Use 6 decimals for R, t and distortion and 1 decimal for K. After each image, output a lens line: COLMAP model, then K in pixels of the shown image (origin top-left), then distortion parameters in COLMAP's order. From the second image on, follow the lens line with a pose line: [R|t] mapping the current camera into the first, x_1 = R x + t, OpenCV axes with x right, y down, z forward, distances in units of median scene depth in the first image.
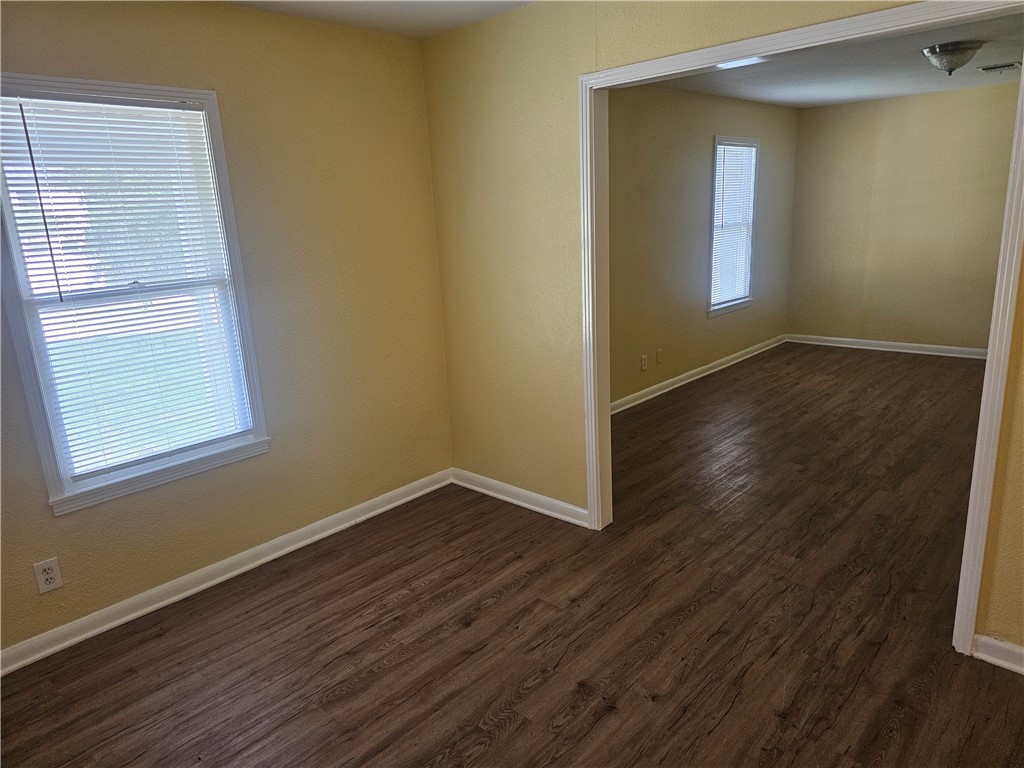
lens RADIAL K [[693.3, 0, 512.0], [0, 693.3, 384.0], [0, 0, 1]] dist [0.039539, 0.000822]
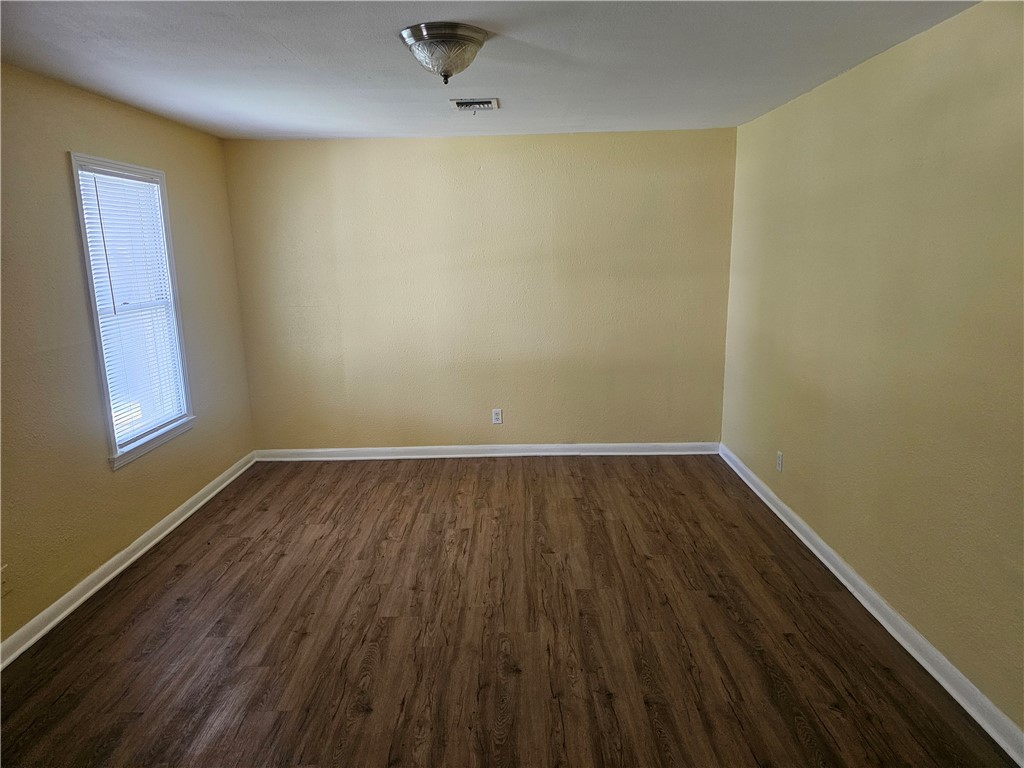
lens RADIAL K [[666.9, 0, 512.0], [0, 666.9, 384.0], [0, 0, 1]] dist [0.000074, -0.001245]
pose [[0.735606, -0.108628, 0.668644, 0.177743], [0.152364, 0.988299, -0.007063, -0.119232], [-0.660053, 0.107073, 0.743549, 0.402620]]
